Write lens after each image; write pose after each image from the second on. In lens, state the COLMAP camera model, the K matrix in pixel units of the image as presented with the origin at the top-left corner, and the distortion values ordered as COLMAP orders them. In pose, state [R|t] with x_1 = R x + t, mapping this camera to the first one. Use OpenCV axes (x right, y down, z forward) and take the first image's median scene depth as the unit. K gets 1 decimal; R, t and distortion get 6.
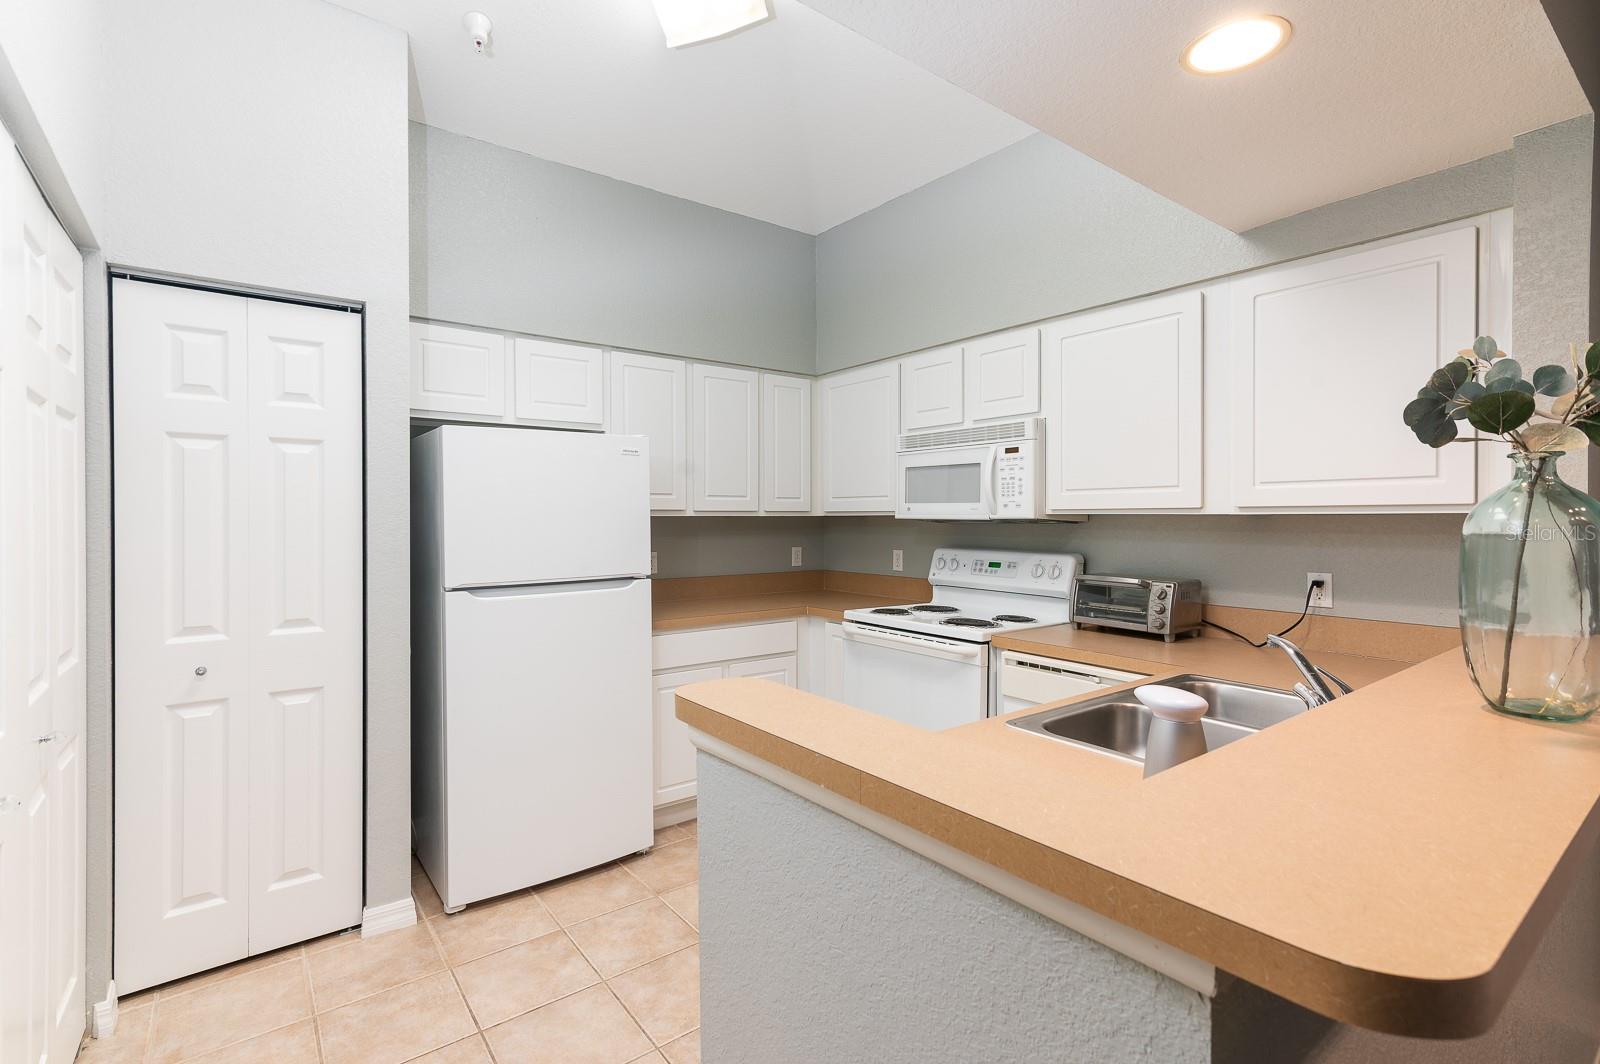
lens RADIAL K [[733.7, 0, 793.3], [0, 733.7, 524.6], [0, 0, 1]] dist [0.018137, -0.000192]
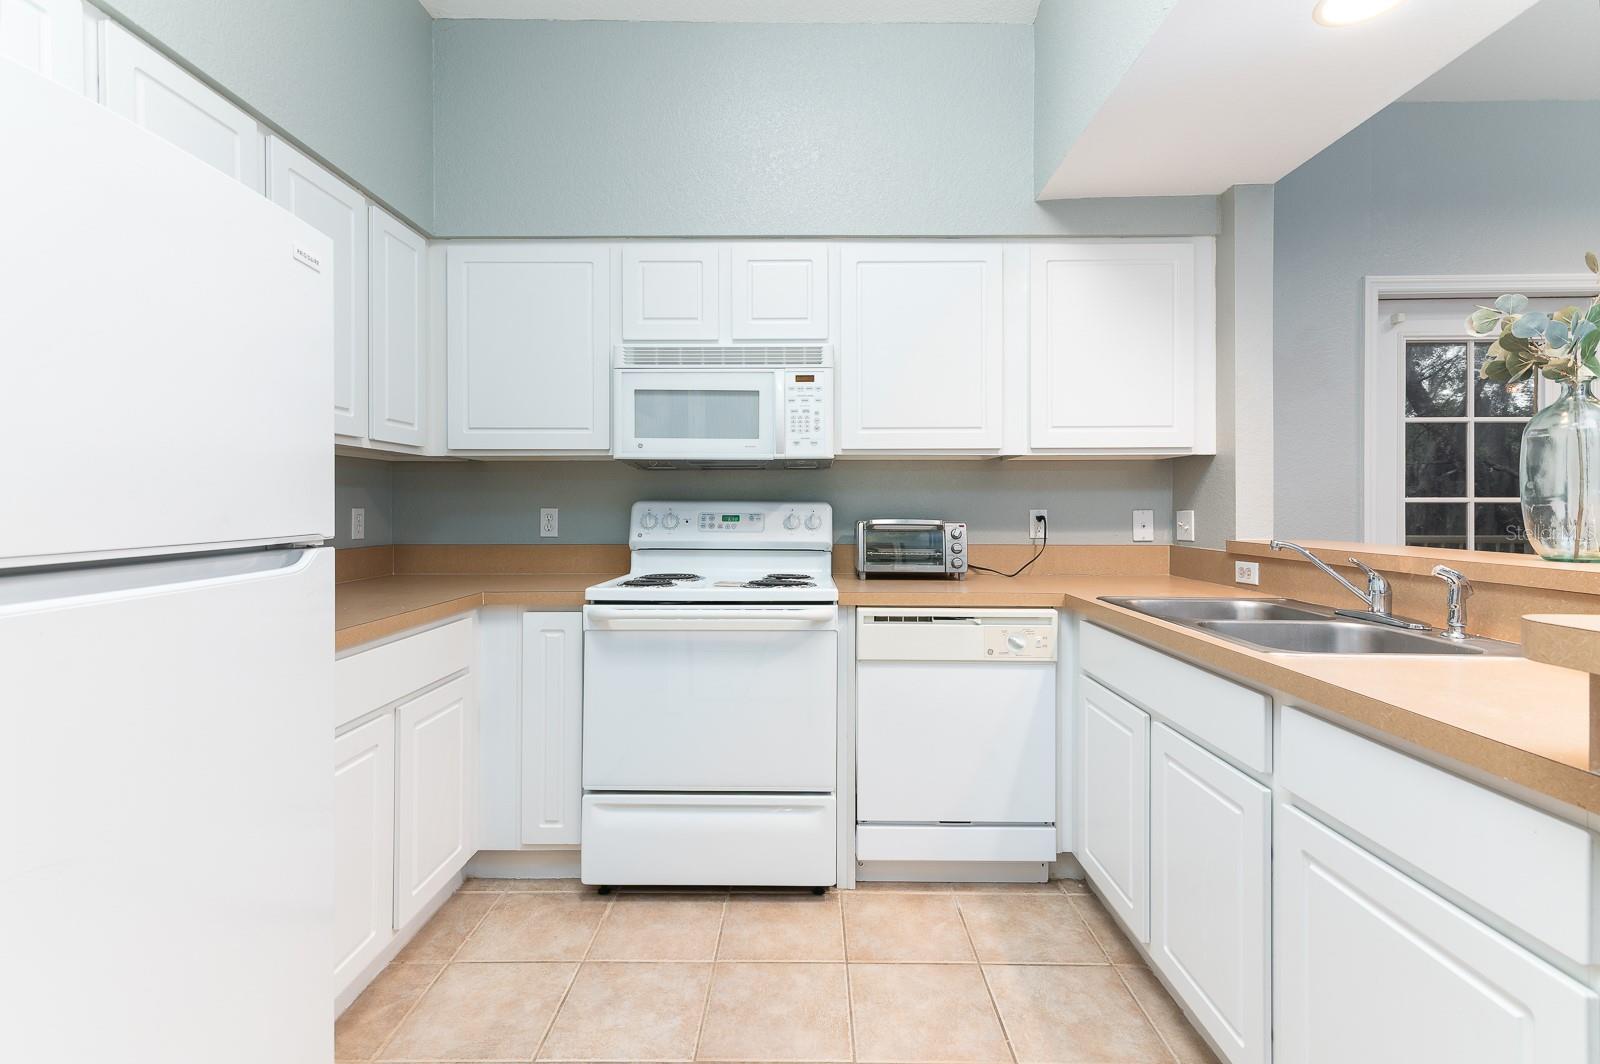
lens RADIAL K [[749.4, 0, 801.1], [0, 749.4, 504.2], [0, 0, 1]] dist [0.003342, -0.000210]
pose [[0.610868, 0.002553, 0.791729, -0.392035], [0.008292, 0.999919, -0.009622, 0.053199], [-0.791689, 0.012442, 0.610797, 0.464797]]
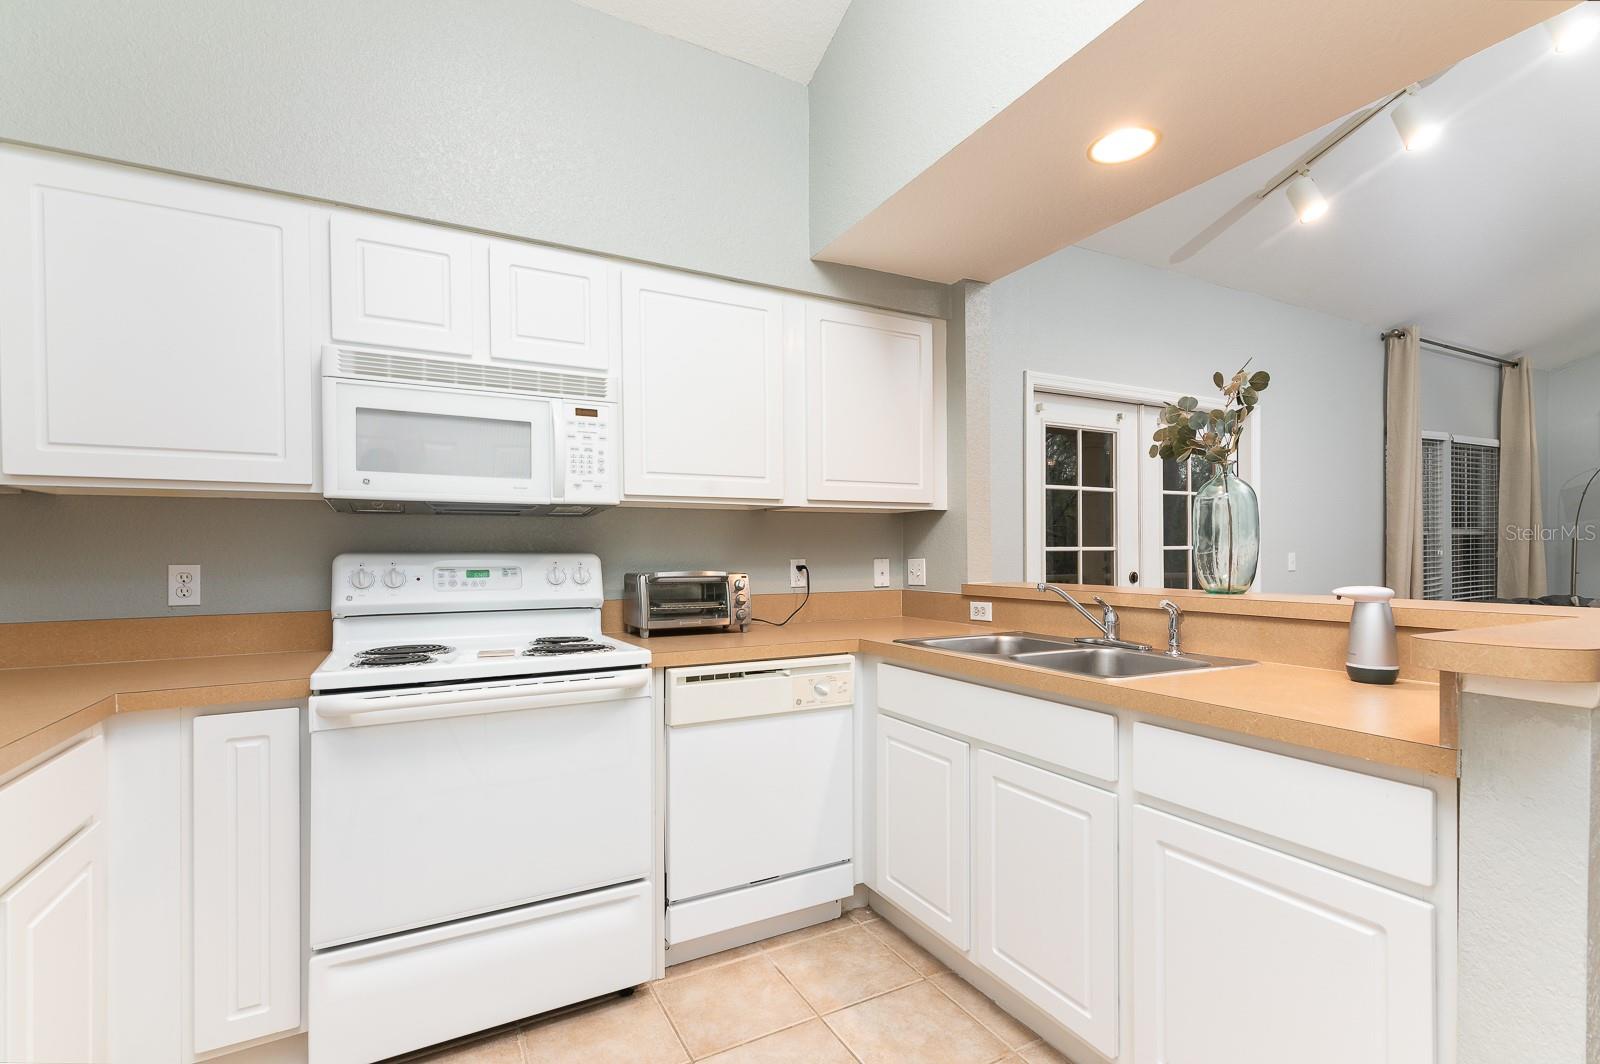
lens RADIAL K [[739.0, 0, 817.6], [0, 739.0, 558.1], [0, 0, 1]] dist [0.007890, -0.000462]
pose [[0.139433, -0.006702, 0.990209, -0.413106], [0.018515, 0.999820, 0.004160, 0.048260], [-0.990058, 0.017753, 0.139532, 0.654680]]
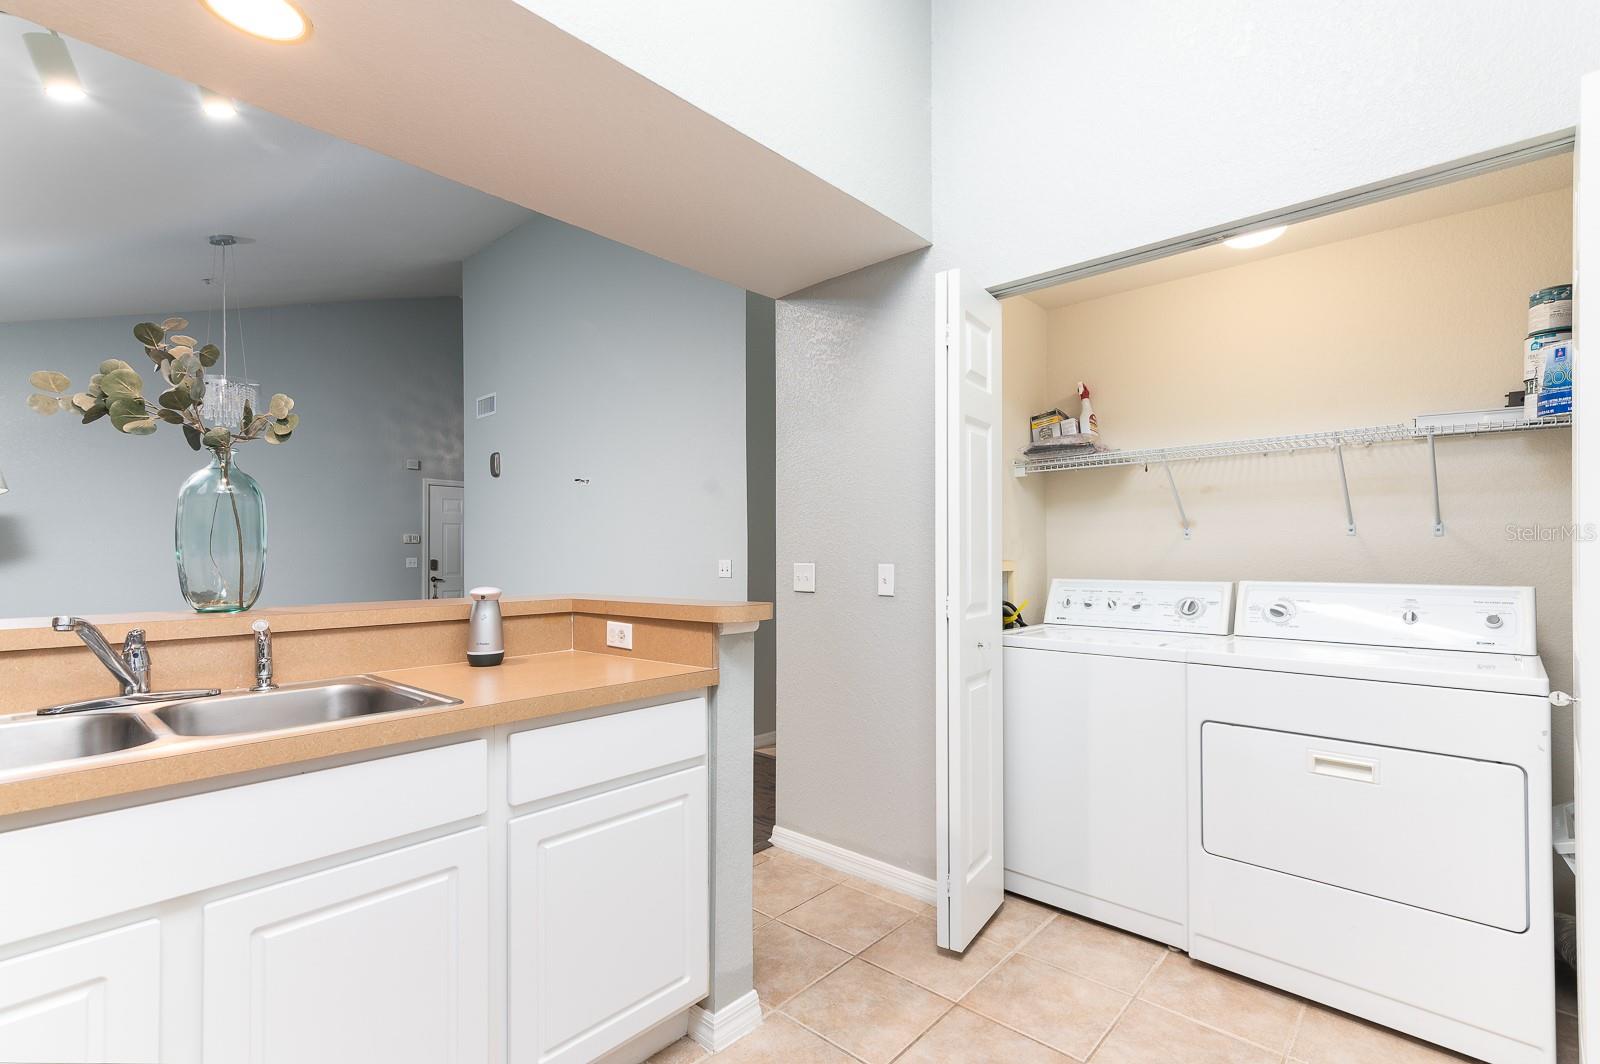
lens RADIAL K [[717.1, 0, 811.0], [0, 717.1, 545.2], [0, 0, 1]] dist [0.015792, -0.000070]
pose [[-0.982454, -0.000305, -0.186505, 0.495755], [-0.002729, 0.999915, 0.012741, 0.017324], [0.186485, 0.013026, -0.982371, 1.406774]]
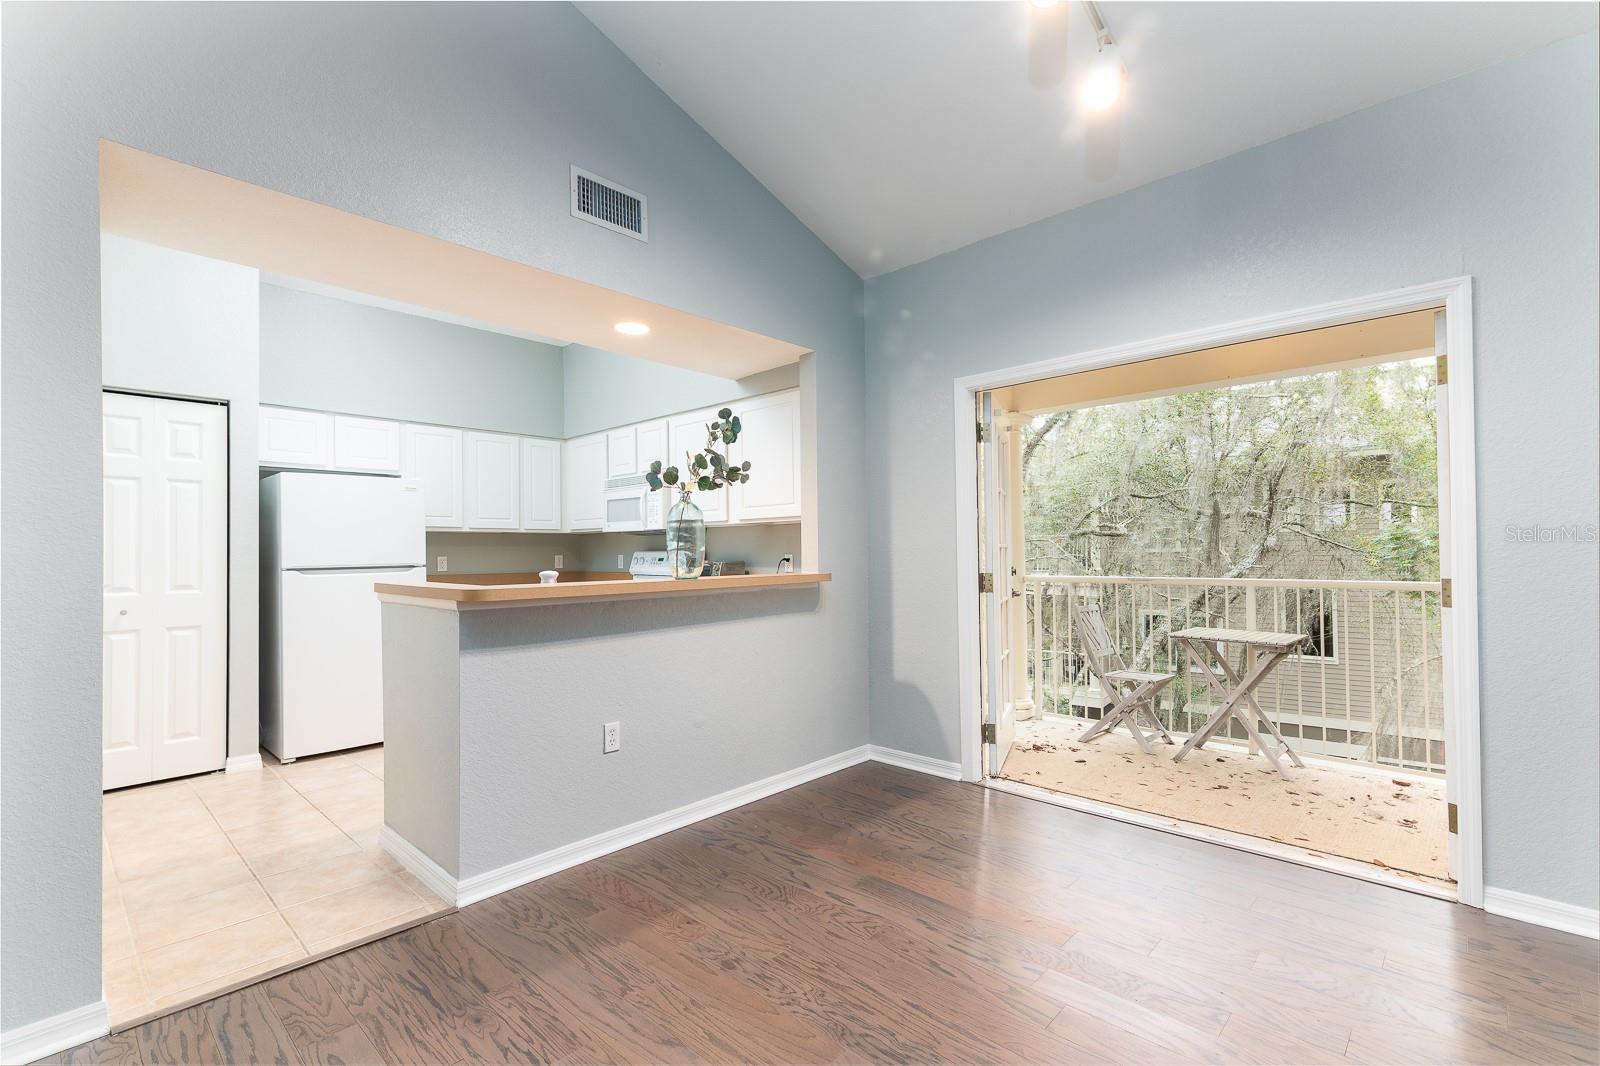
lens RADIAL K [[717.1, 0, 811.0], [0, 717.1, 546.2], [0, 0, 1]] dist [0.015792, -0.000070]
pose [[0.984565, -0.006122, 0.174913, 0.361435], [0.009799, 0.999749, -0.020165, 0.067289], [-0.174746, 0.021568, 0.984377, -0.707206]]
